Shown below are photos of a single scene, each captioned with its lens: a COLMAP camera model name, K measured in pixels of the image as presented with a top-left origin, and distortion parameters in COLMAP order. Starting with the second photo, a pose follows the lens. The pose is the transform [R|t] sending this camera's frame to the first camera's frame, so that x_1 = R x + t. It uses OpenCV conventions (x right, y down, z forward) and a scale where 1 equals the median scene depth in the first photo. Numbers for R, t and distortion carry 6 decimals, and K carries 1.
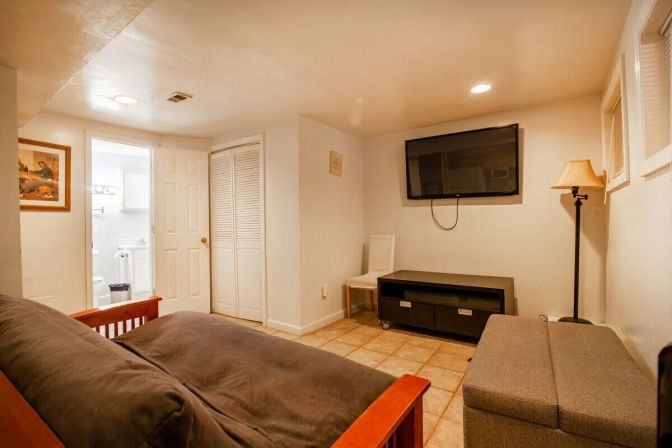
lens RADIAL K [[314.1, 0, 336.3], [0, 314.1, 221.7], [0, 0, 1]] dist [-0.001275, 0.000027]
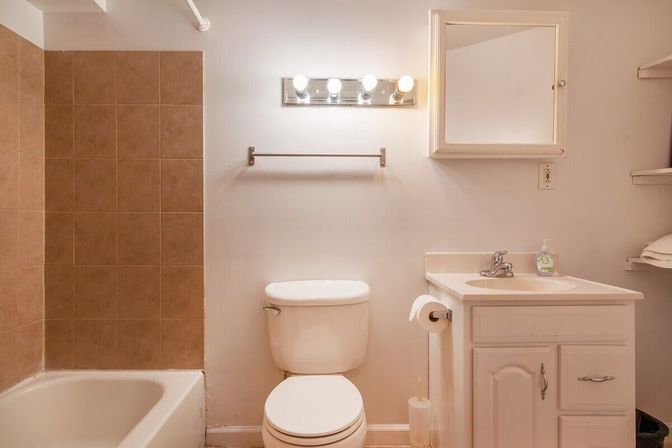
lens RADIAL K [[314.1, 0, 336.3], [0, 314.1, 221.7], [0, 0, 1]] dist [-0.001275, 0.000027]
pose [[0.596128, 0.021045, -0.802614, -0.512991], [-0.001223, 0.999679, 0.025304, 0.020285], [0.802889, -0.014103, 0.595962, 0.766615]]
